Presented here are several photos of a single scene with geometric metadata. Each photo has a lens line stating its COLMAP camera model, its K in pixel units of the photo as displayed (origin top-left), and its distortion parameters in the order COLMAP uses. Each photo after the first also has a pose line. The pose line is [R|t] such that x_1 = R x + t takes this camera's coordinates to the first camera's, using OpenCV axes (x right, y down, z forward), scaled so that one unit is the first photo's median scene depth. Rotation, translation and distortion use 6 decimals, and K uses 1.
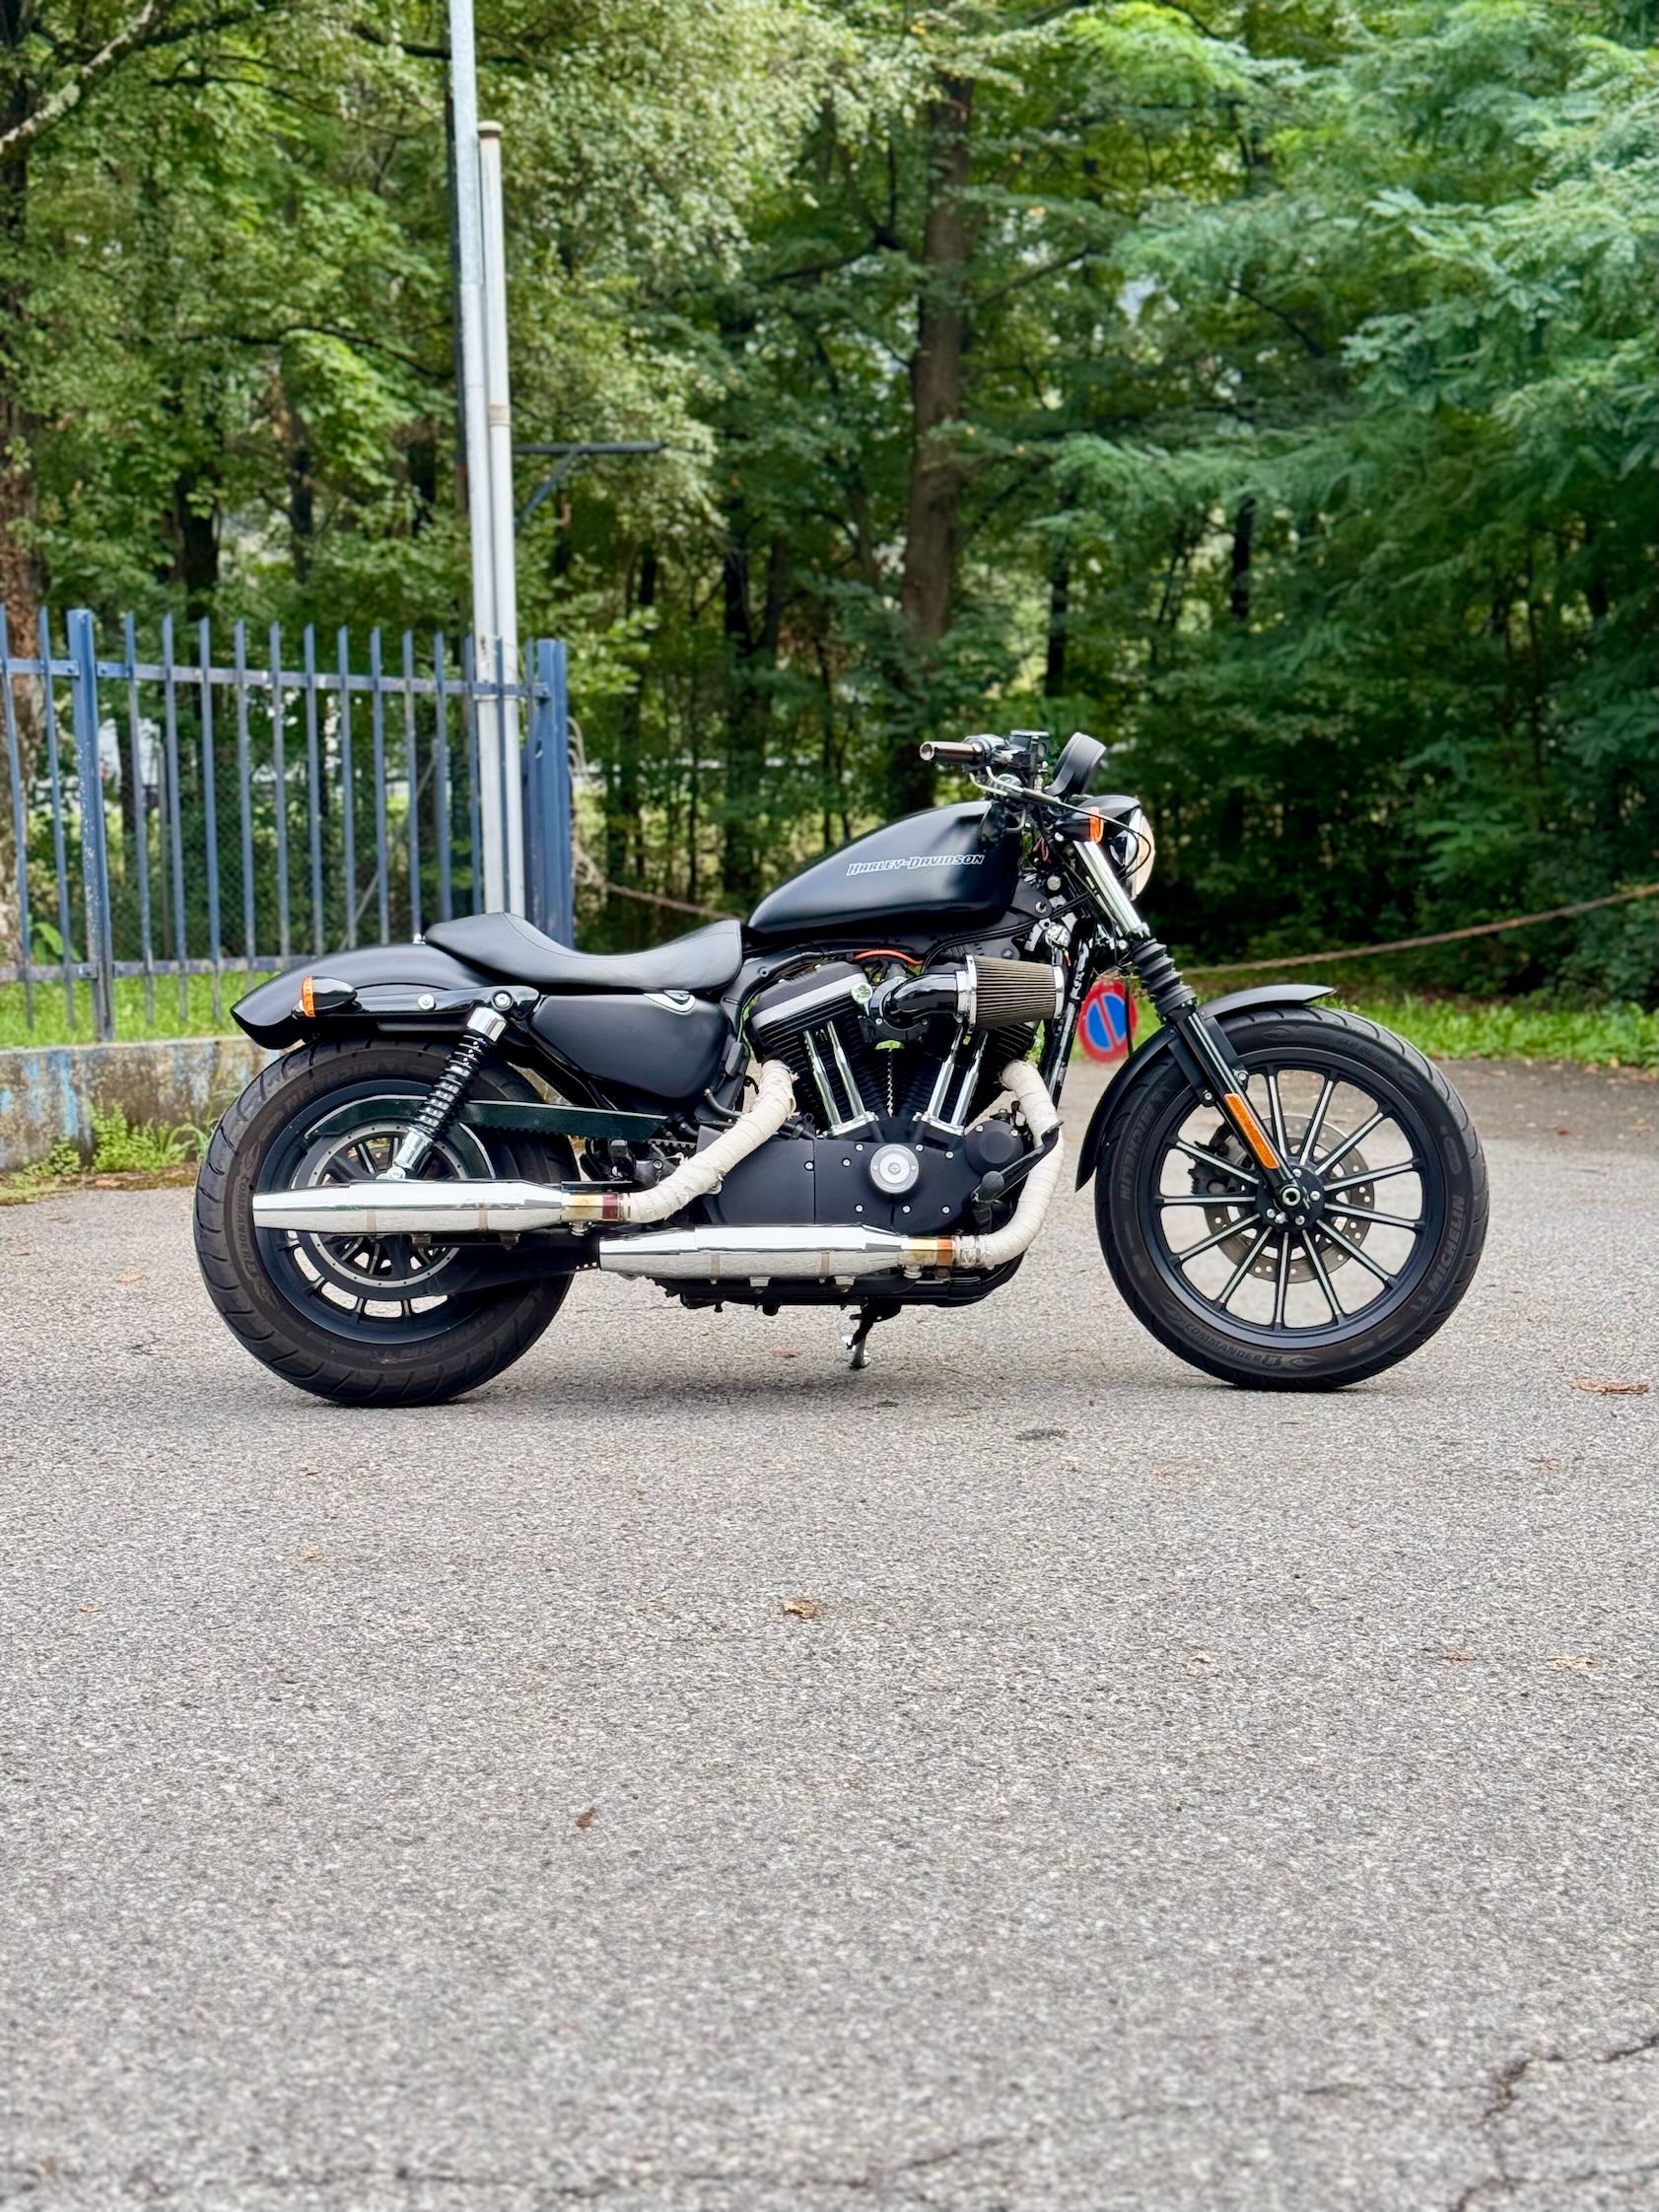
lens RADIAL K [[3035.1, 0, 829.5], [0, 3035.1, 1106.0], [0, 0, 1]] dist [0.146265, -0.018307]
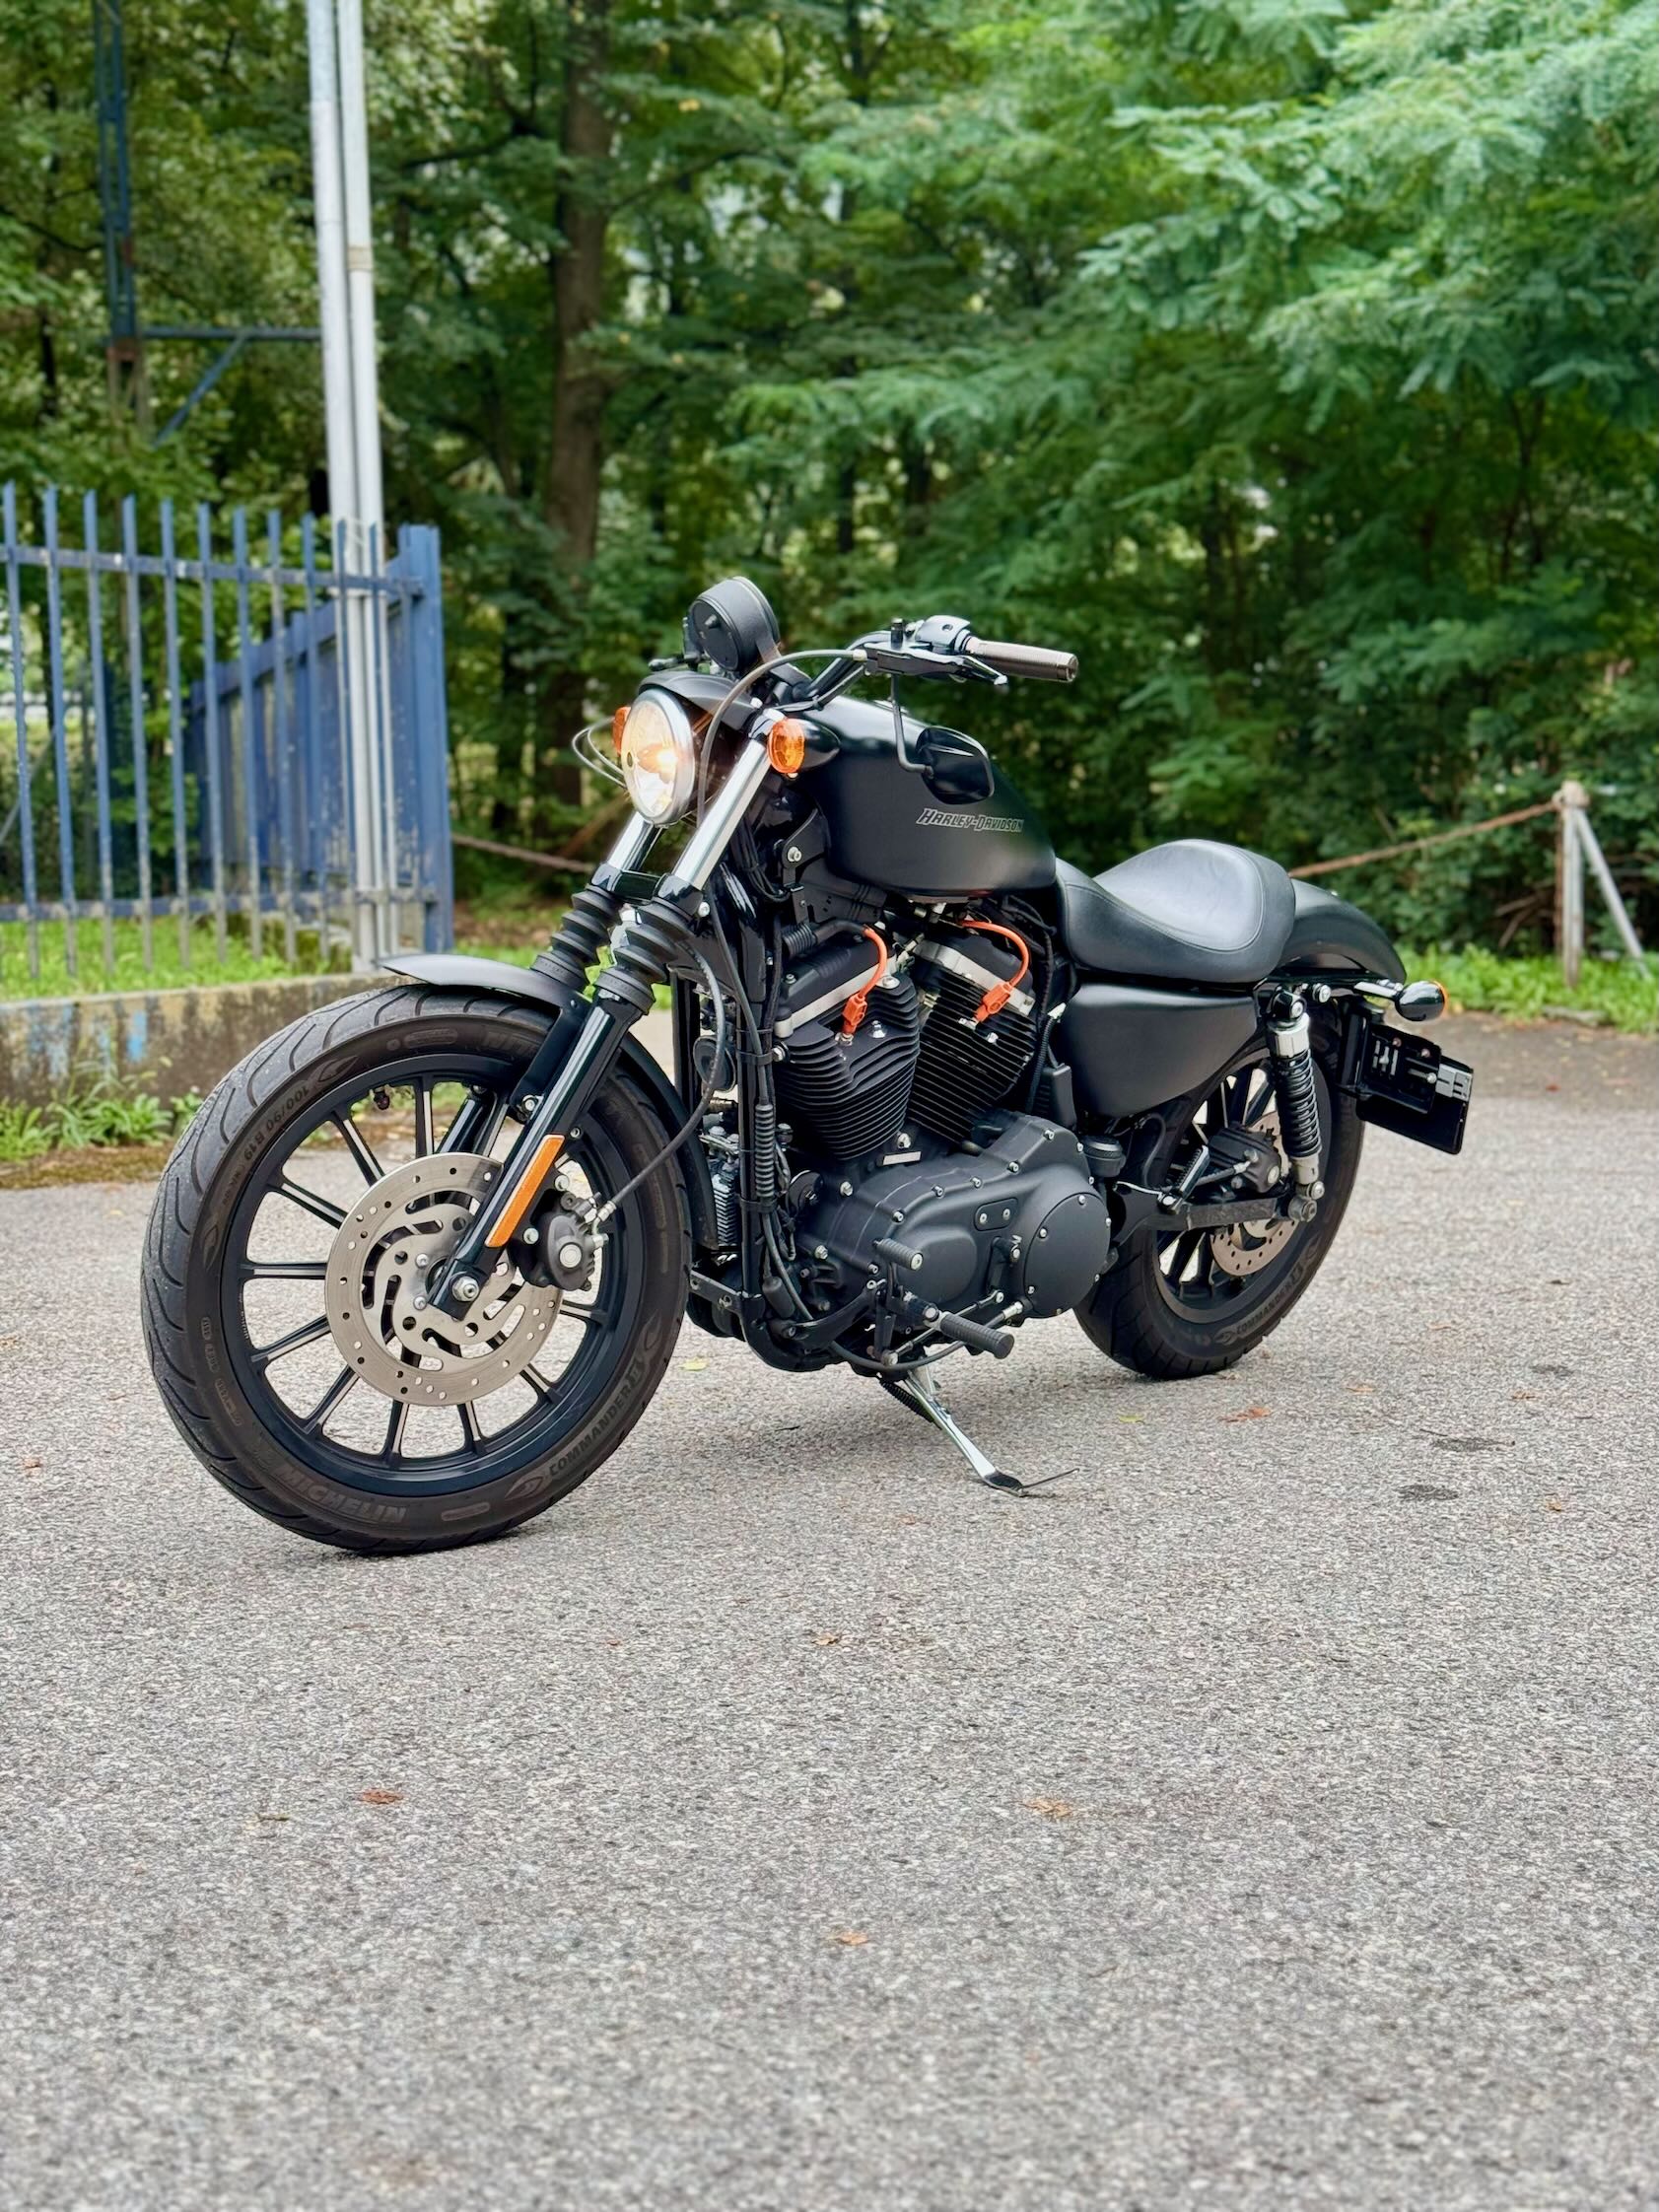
lens RADIAL K [[3036.4, 0, 840.4], [0, 3036.4, 1101.1], [0, 0, 1]] dist [0.172311, -0.289621]
pose [[0.986149, -0.014121, 0.165257, -0.069180], [0.011090, 0.999753, 0.019250, -0.004249], [-0.165488, -0.017150, 0.986063, 0.075970]]
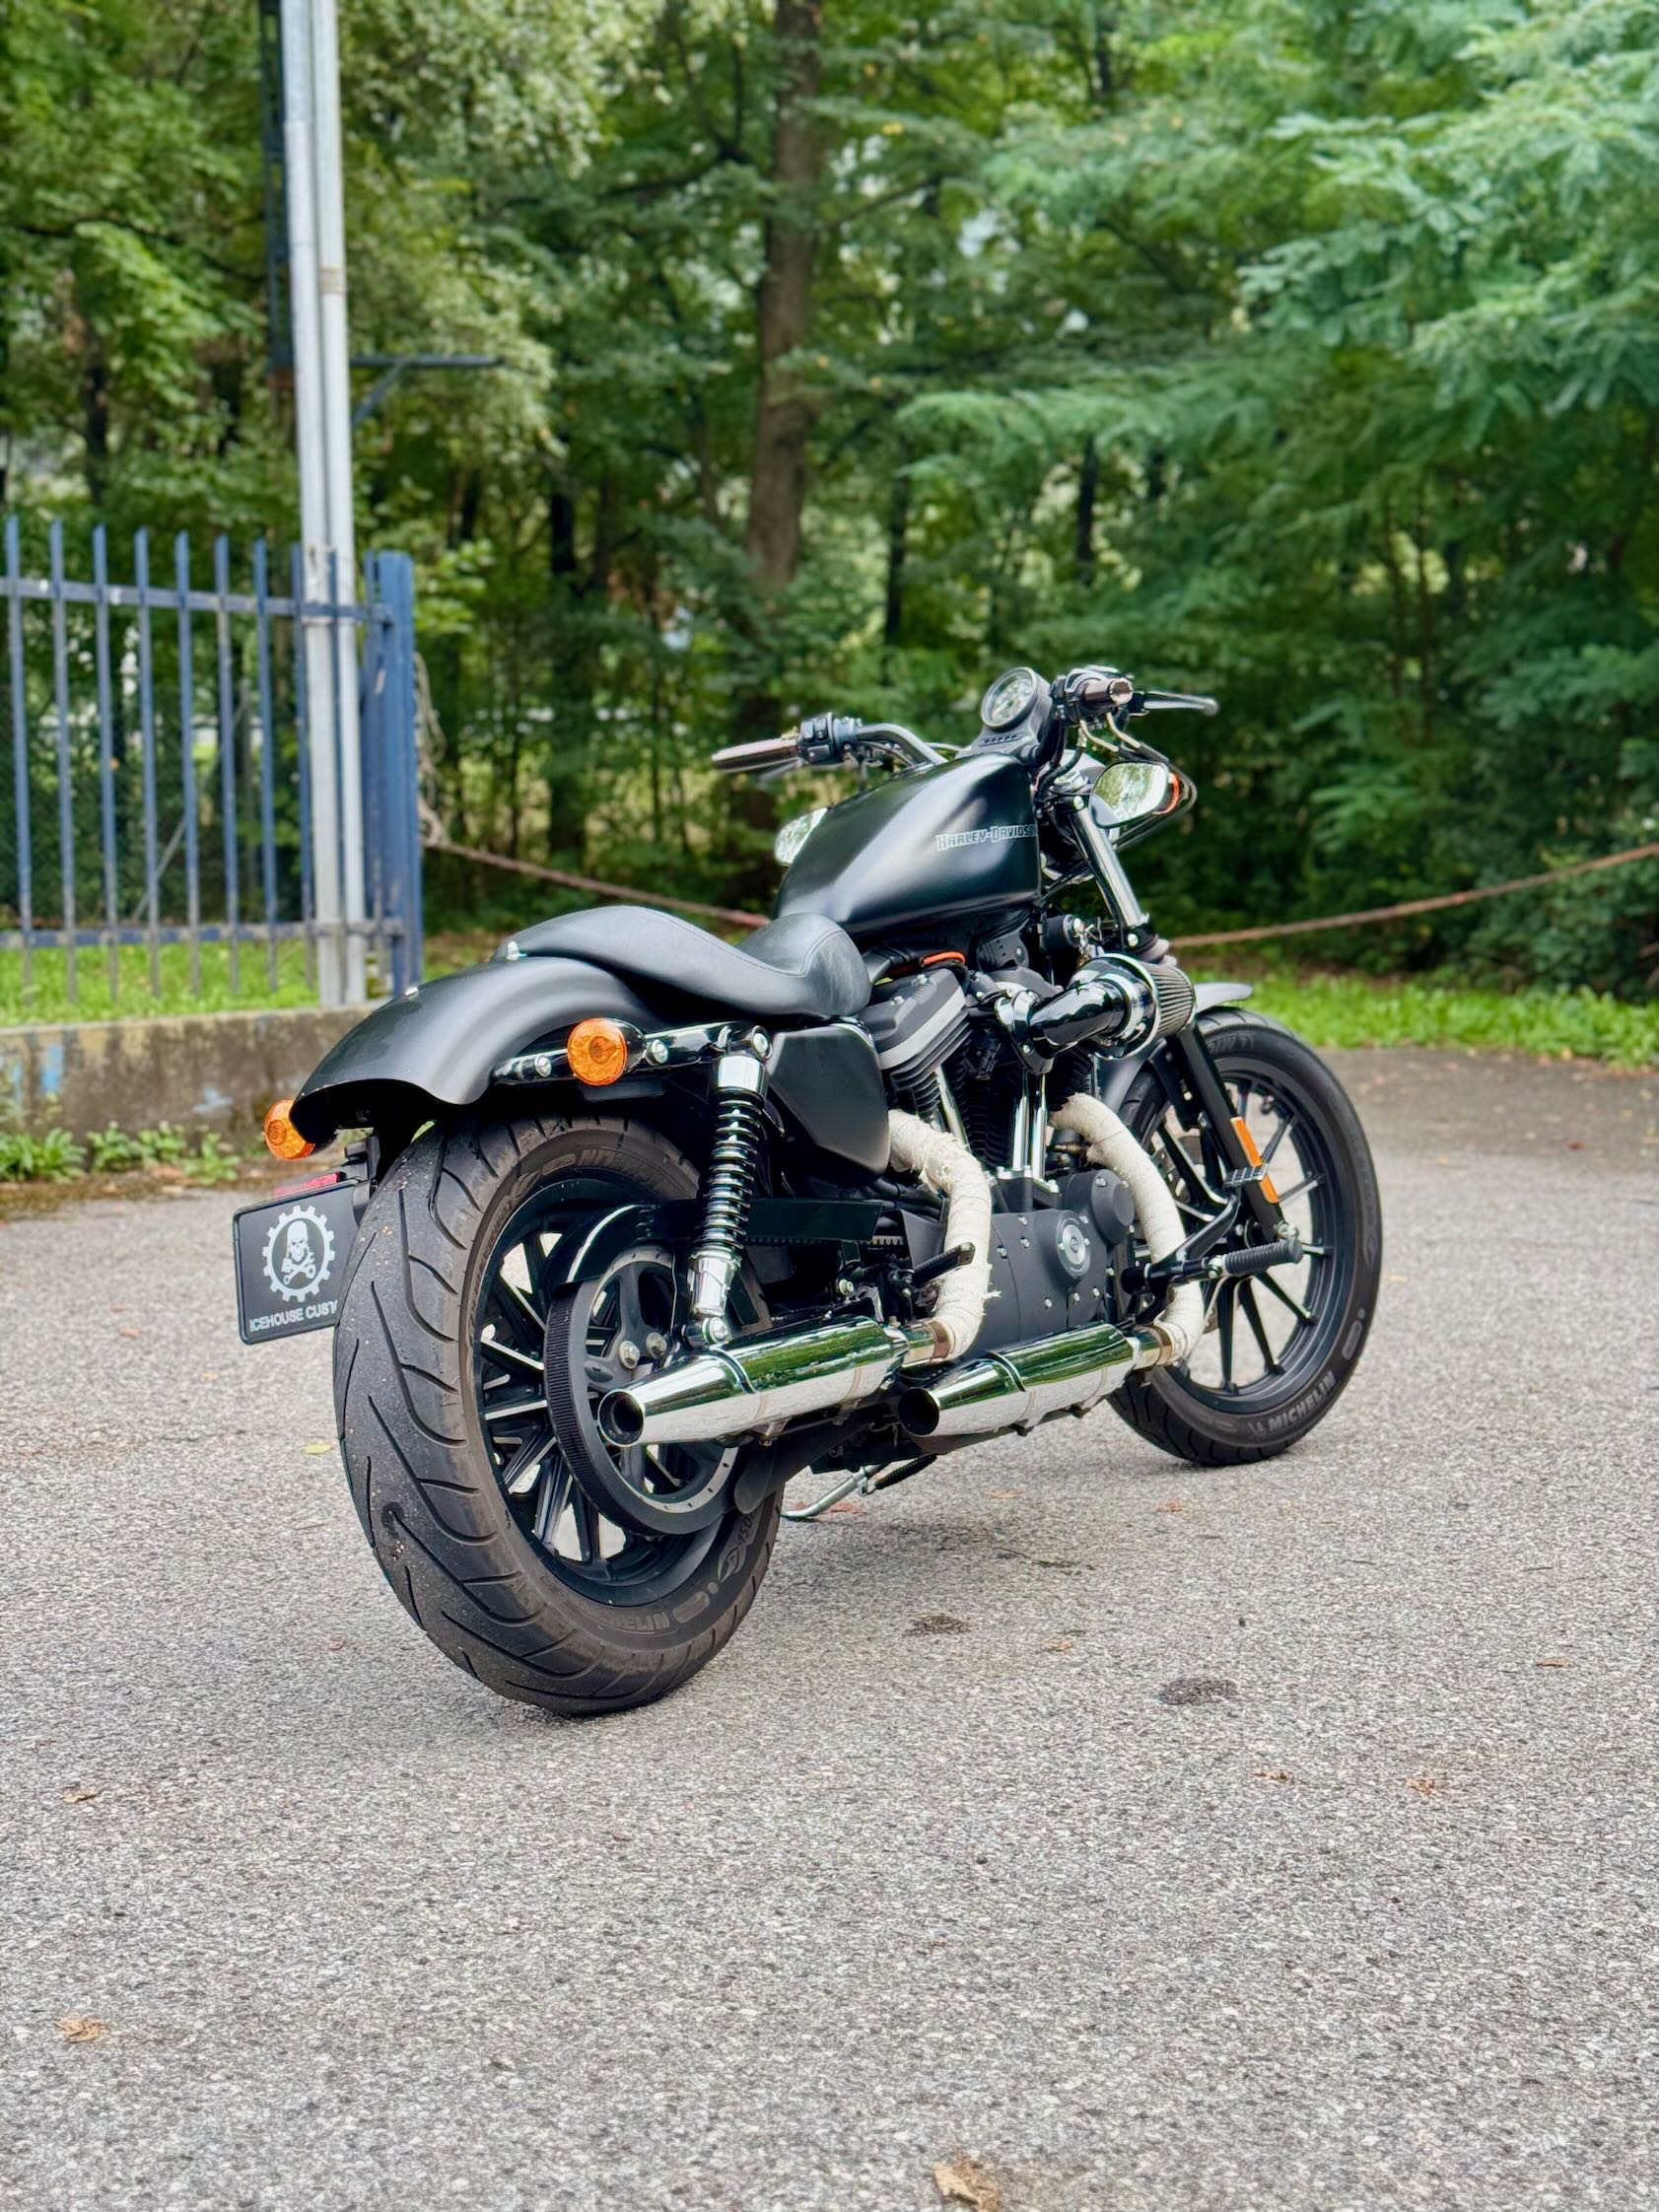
lens RADIAL K [[3026.3, 0, 838.0], [0, 3026.3, 1102.1], [0, 0, 1]] dist [0.169460, -0.263318]
pose [[0.997804, 0.004846, 0.066052, -0.014104], [-0.005694, 0.999904, 0.012664, -0.007762], [-0.065985, -0.013013, 0.997736, 0.088486]]
